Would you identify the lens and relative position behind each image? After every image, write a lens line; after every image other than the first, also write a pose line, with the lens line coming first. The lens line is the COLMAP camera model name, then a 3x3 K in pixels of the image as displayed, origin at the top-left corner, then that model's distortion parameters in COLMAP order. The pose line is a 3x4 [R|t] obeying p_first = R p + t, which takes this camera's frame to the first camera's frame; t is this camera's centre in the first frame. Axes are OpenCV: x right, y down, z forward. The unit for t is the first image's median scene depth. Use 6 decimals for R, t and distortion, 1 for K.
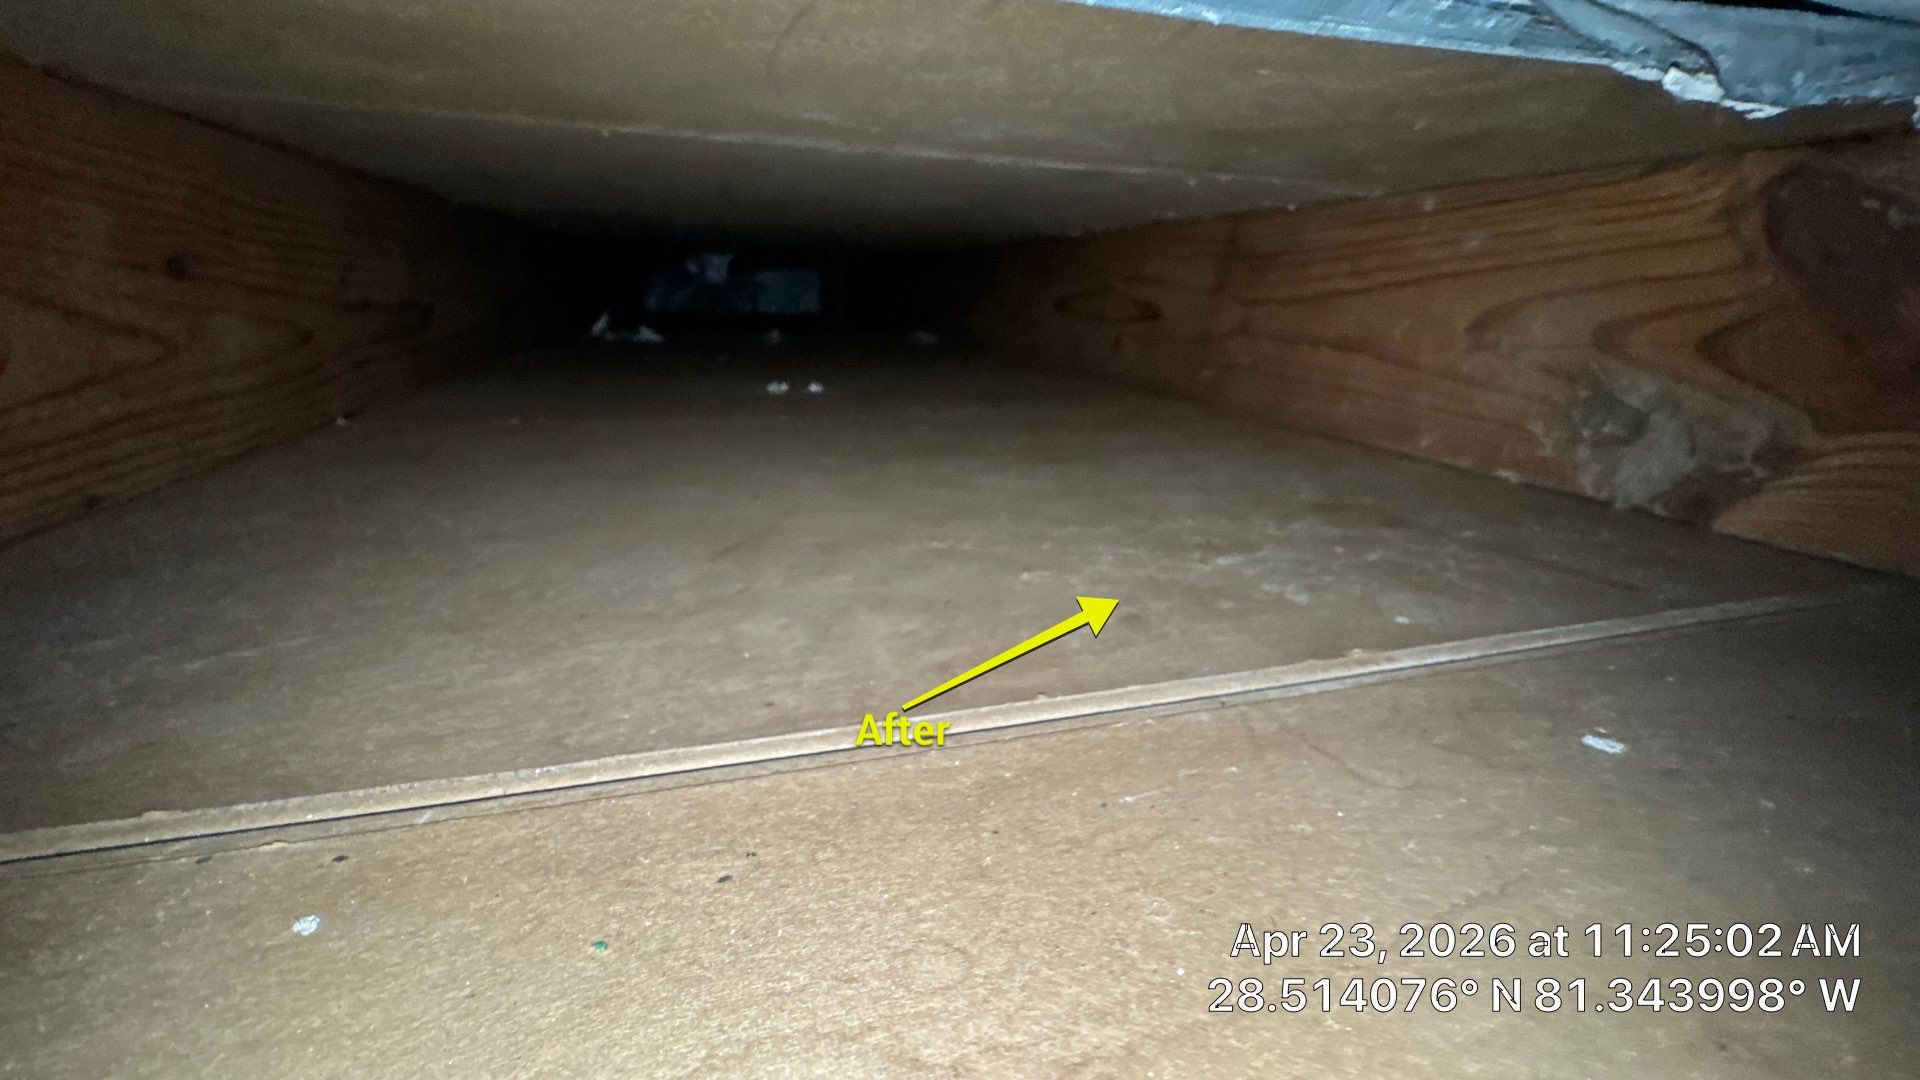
lens RADIAL K [[782.6, 0, 952.3], [0, 782.6, 520.4], [0, 0, 1]] dist [-0.013724, 0.001262]
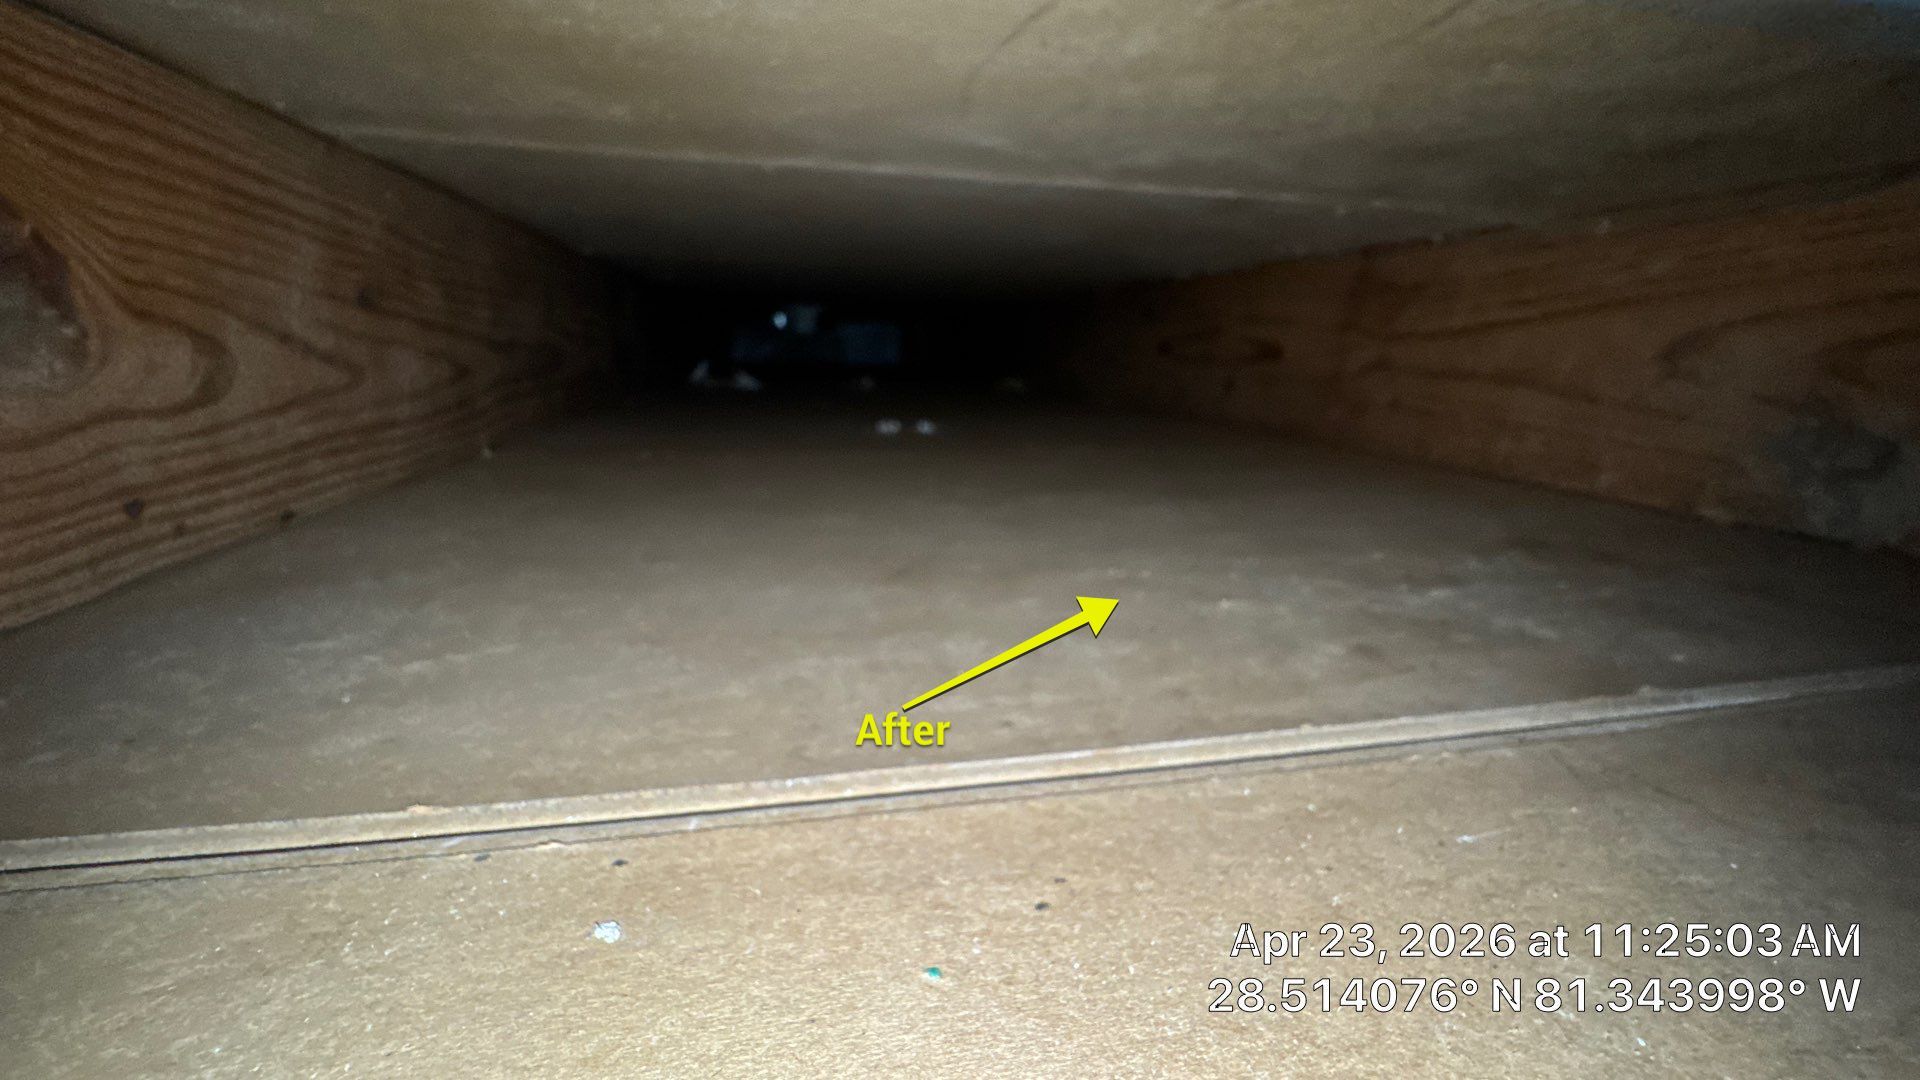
lens RADIAL K [[782.6, 0, 954.4], [0, 782.6, 528.6], [0, 0, 1]] dist [-0.013724, 0.001262]
pose [[0.996258, 0.013922, -0.085298, -0.177442], [-0.018479, 0.998430, -0.052870, 0.042933], [0.084428, 0.054248, 0.994952, 0.044097]]
